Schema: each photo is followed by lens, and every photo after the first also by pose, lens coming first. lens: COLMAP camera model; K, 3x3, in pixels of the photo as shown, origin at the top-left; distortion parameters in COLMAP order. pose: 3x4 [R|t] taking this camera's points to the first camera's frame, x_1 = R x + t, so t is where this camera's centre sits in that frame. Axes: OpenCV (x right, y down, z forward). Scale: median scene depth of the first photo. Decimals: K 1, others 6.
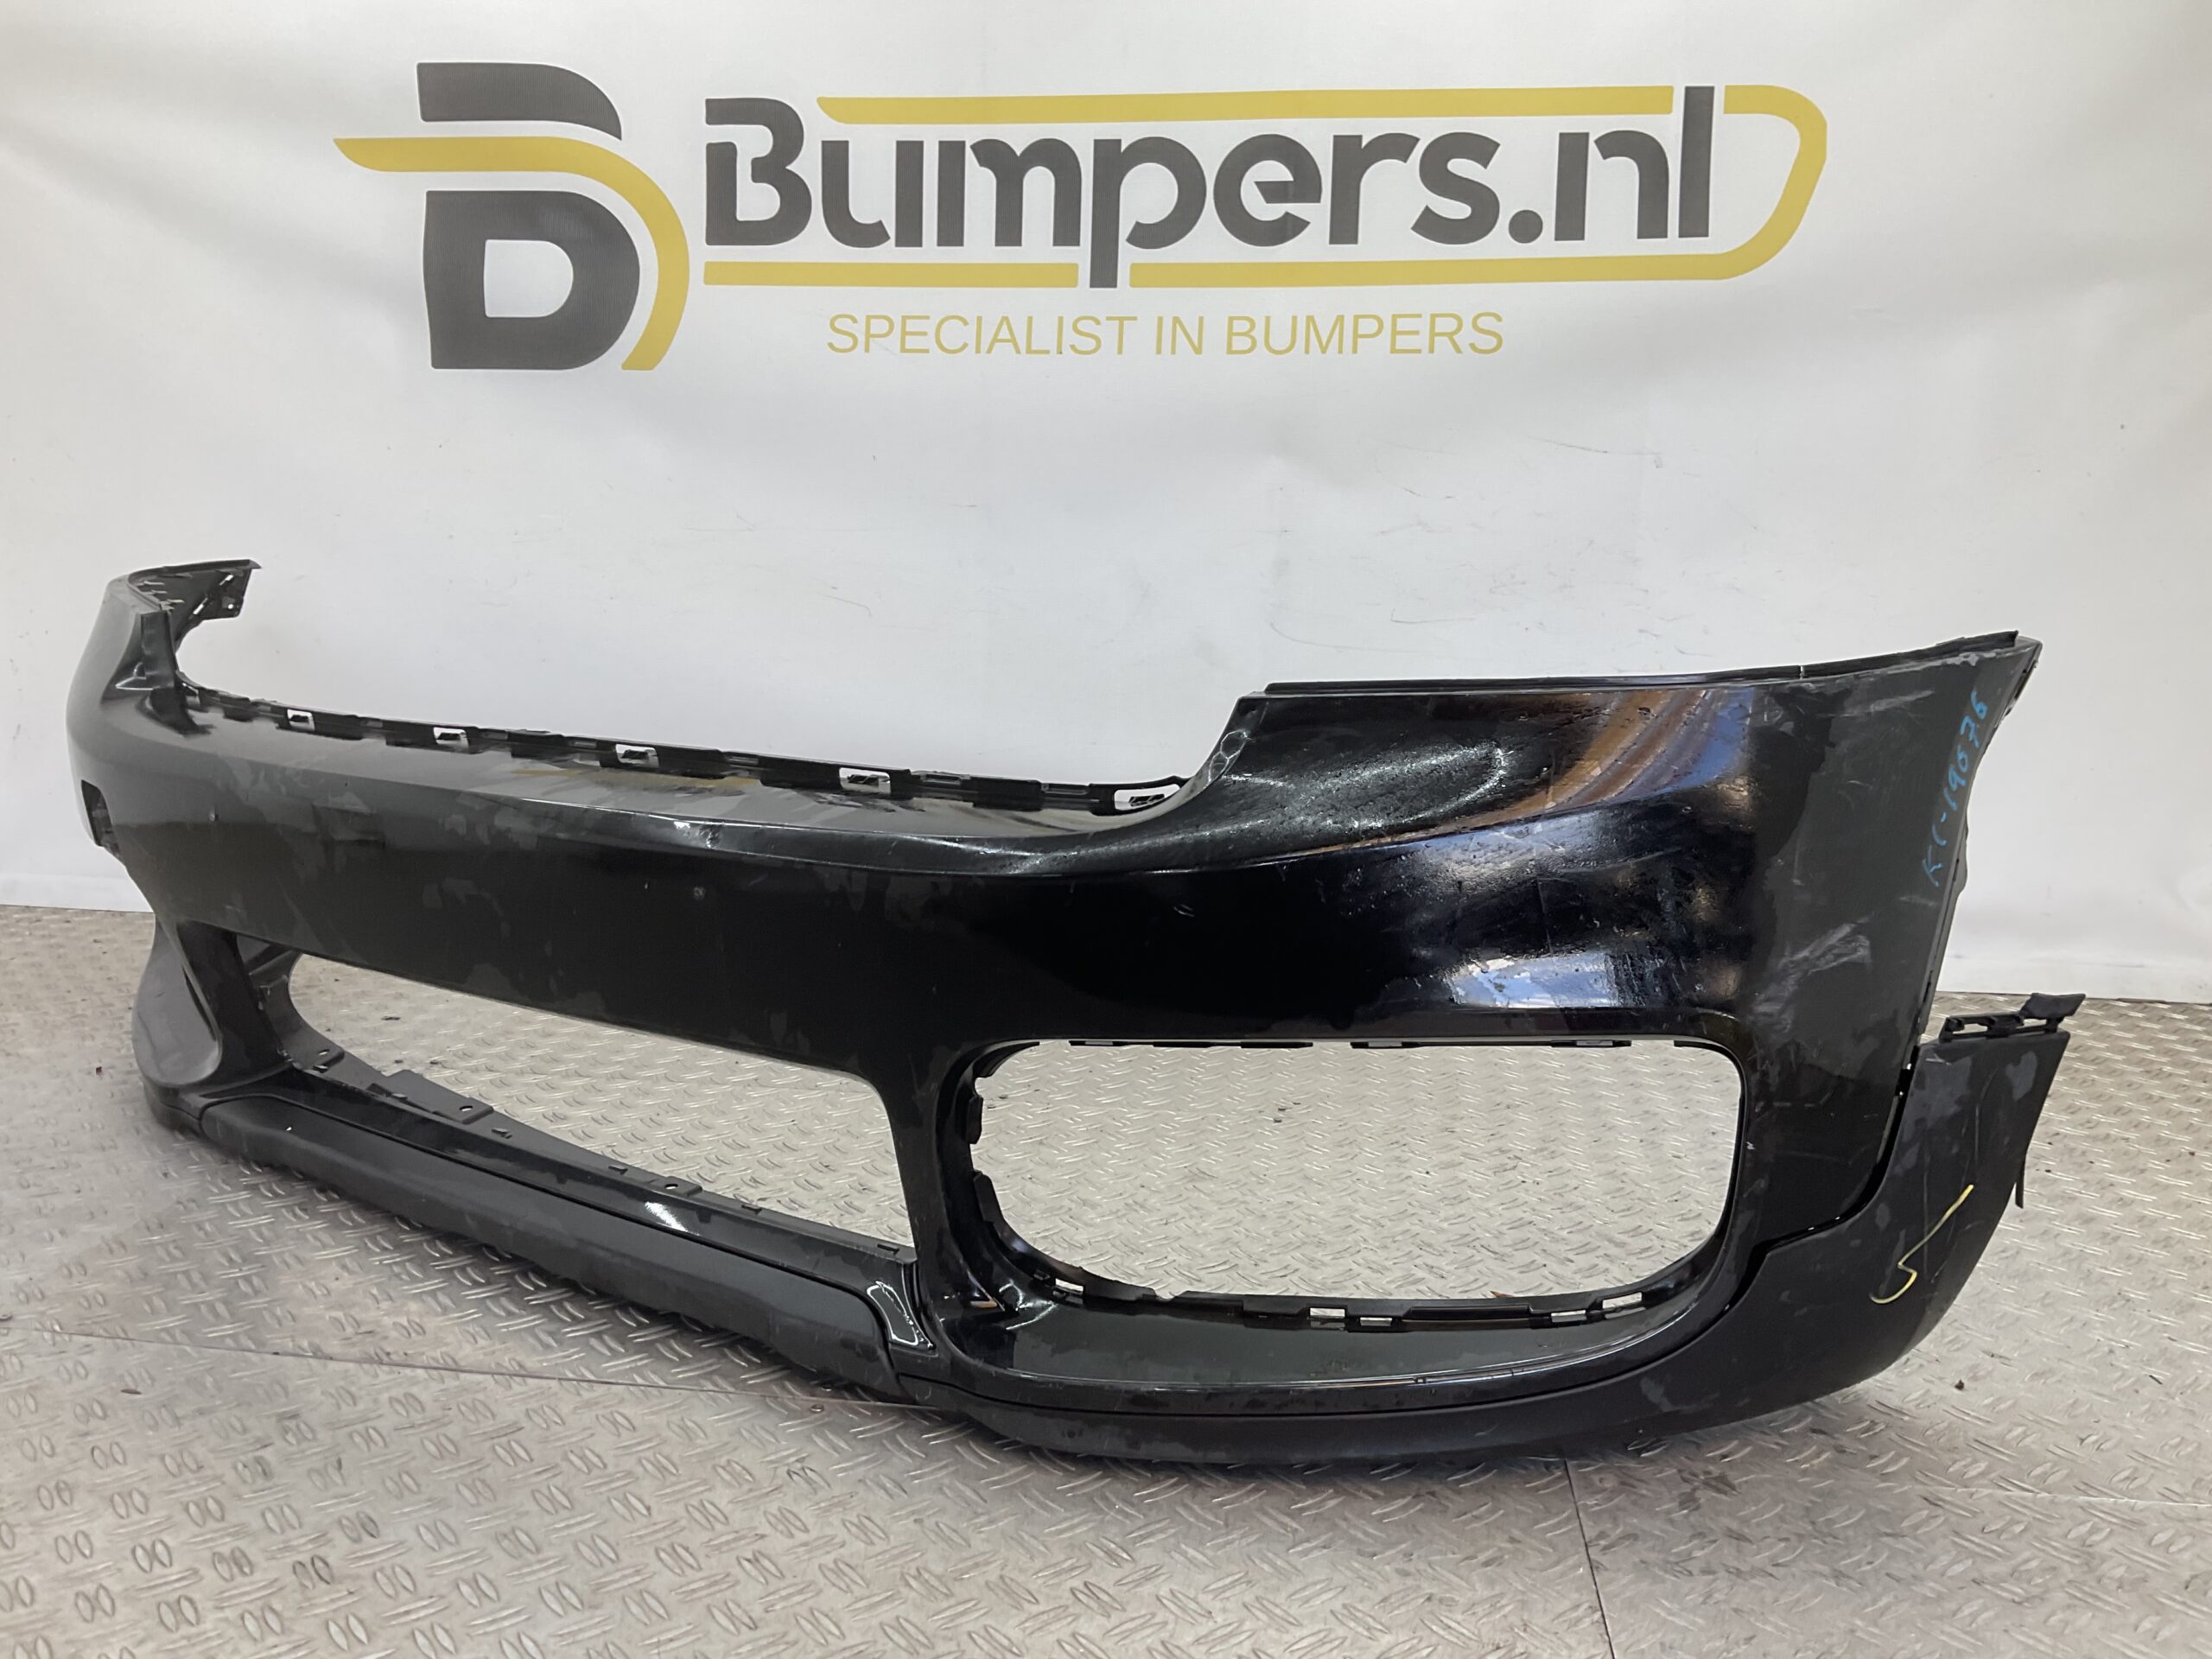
lens RADIAL K [[1835.8, 0, 1090.9], [0, 1835.8, 818.5], [0, 0, 1]] dist [0.074615, -0.115709]
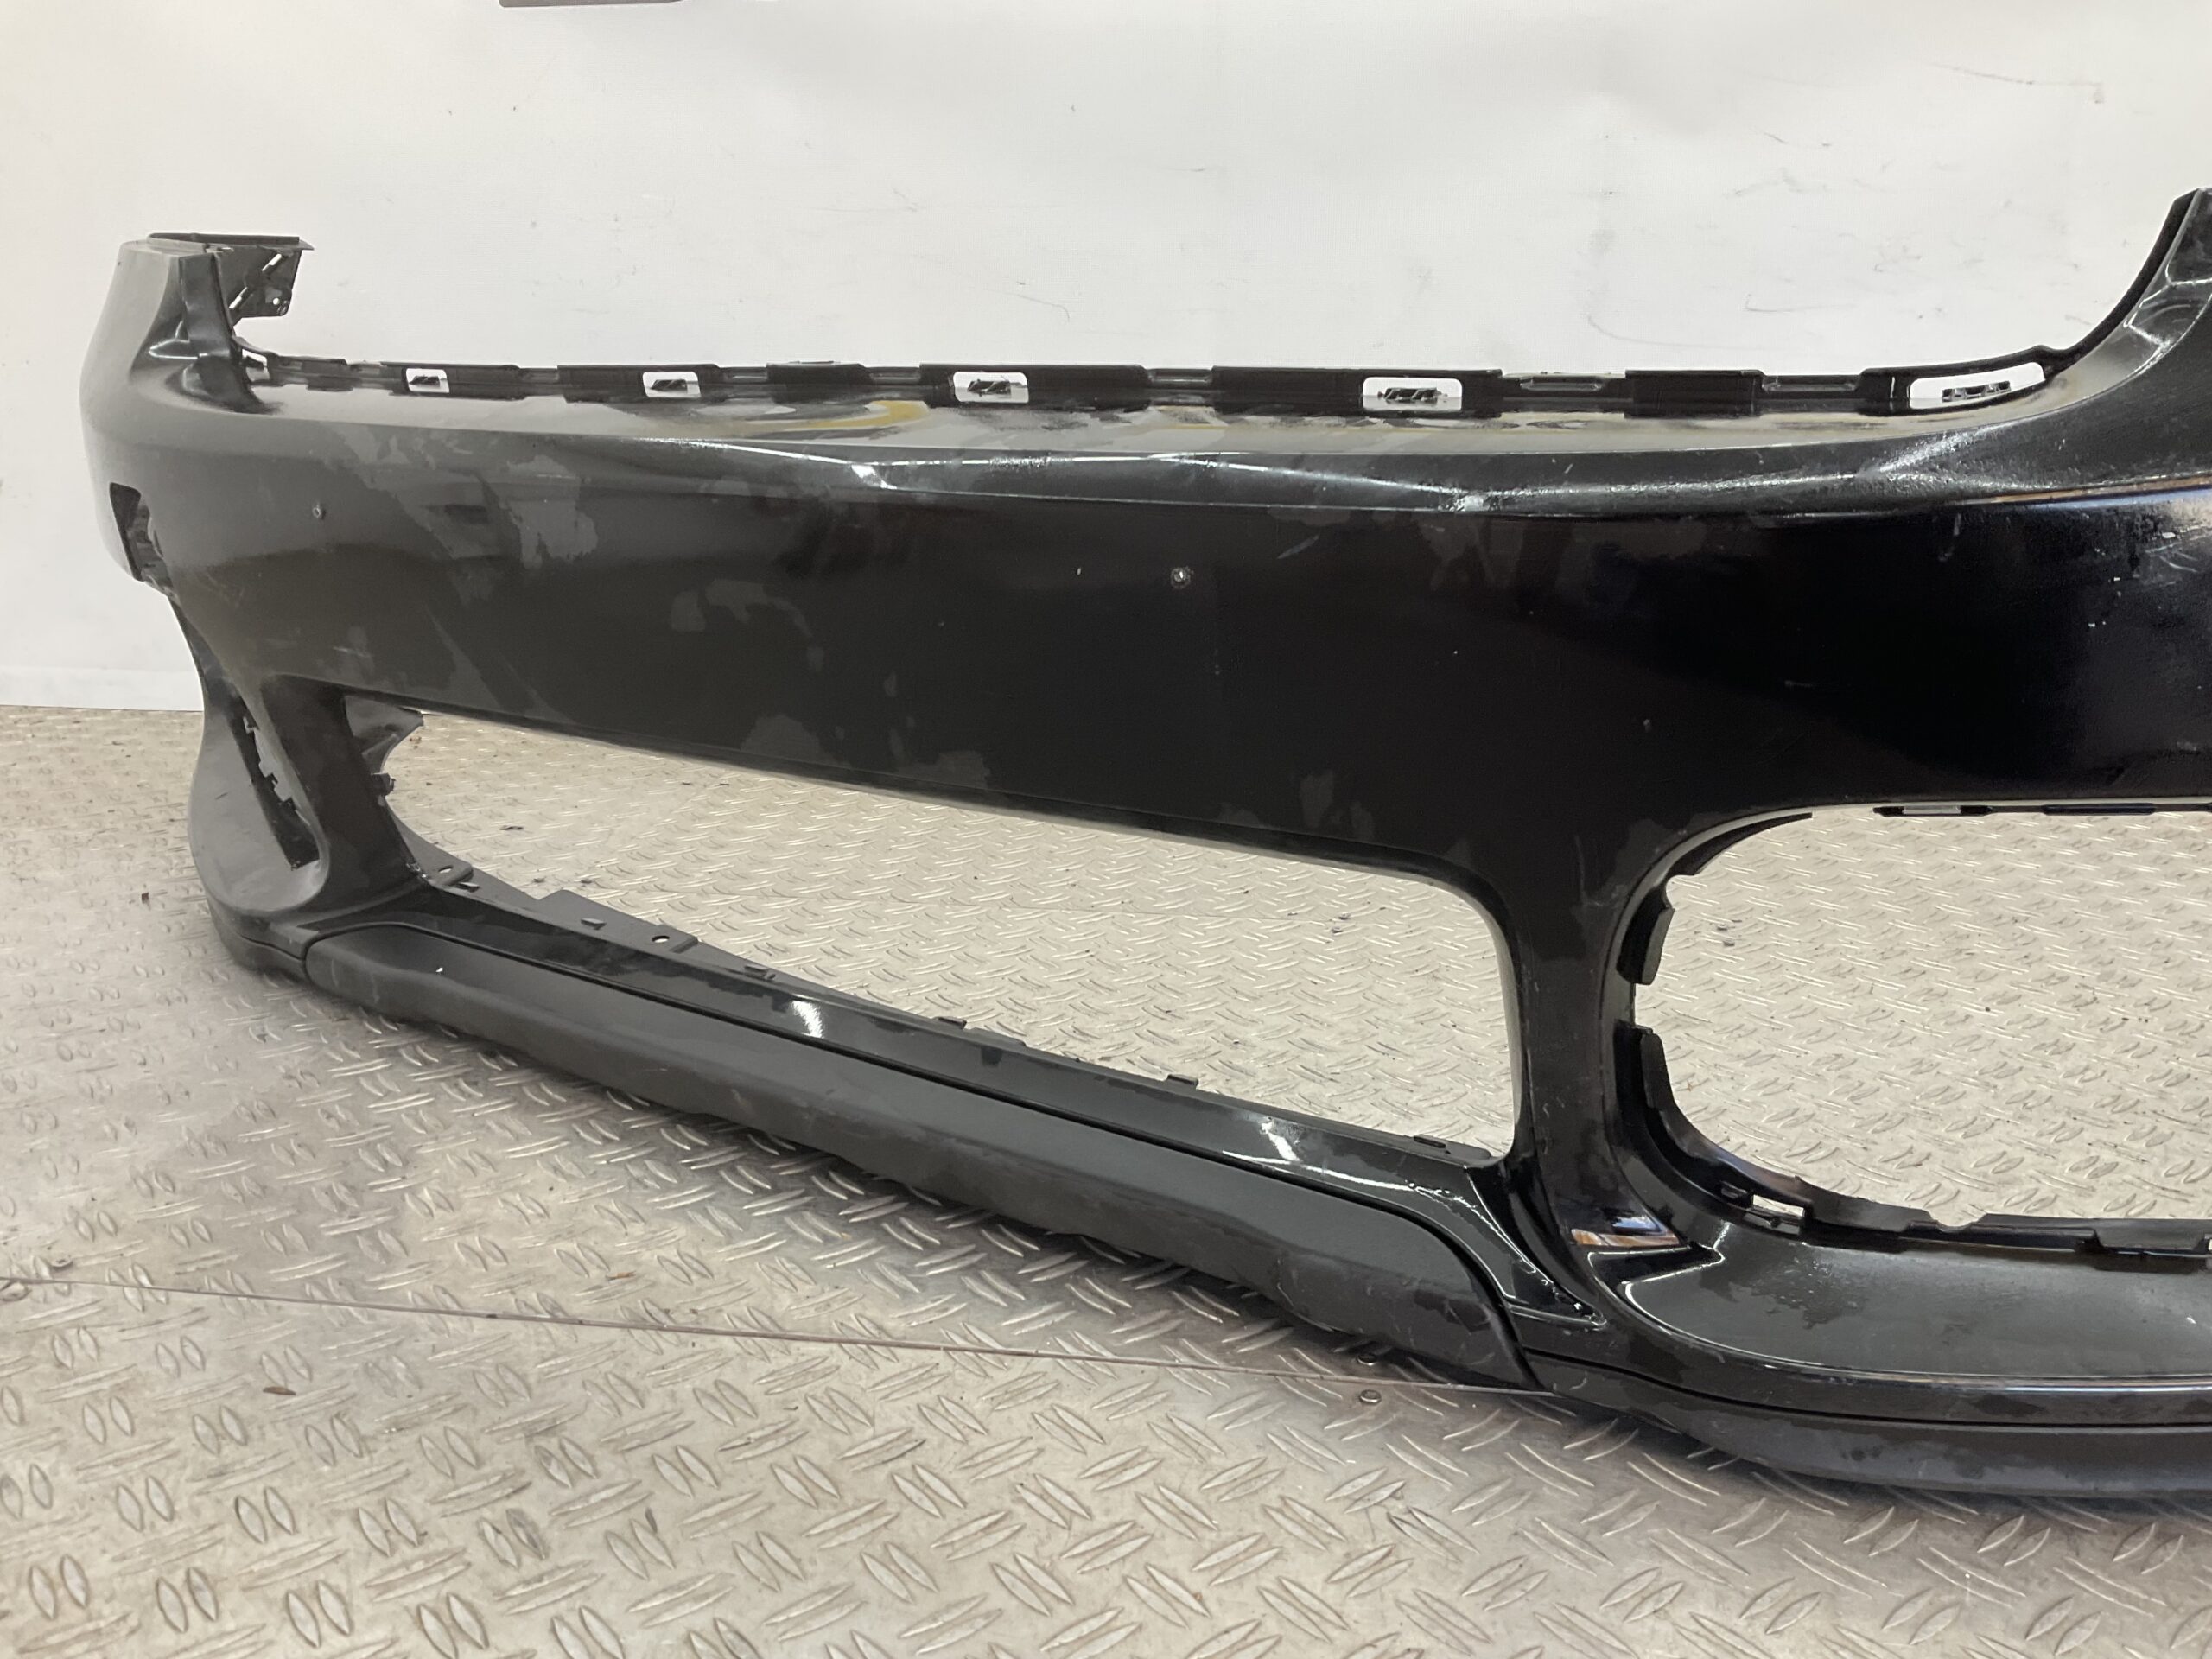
lens RADIAL K [[1835.8, 0, 1098.9], [0, 1835.8, 814.6], [0, 0, 1]] dist [0.074615, -0.115709]
pose [[0.999817, -0.015418, 0.011338, -0.225487], [0.014332, 0.995815, 0.090263, 0.057522], [-0.012682, -0.090084, 0.995853, 0.359235]]
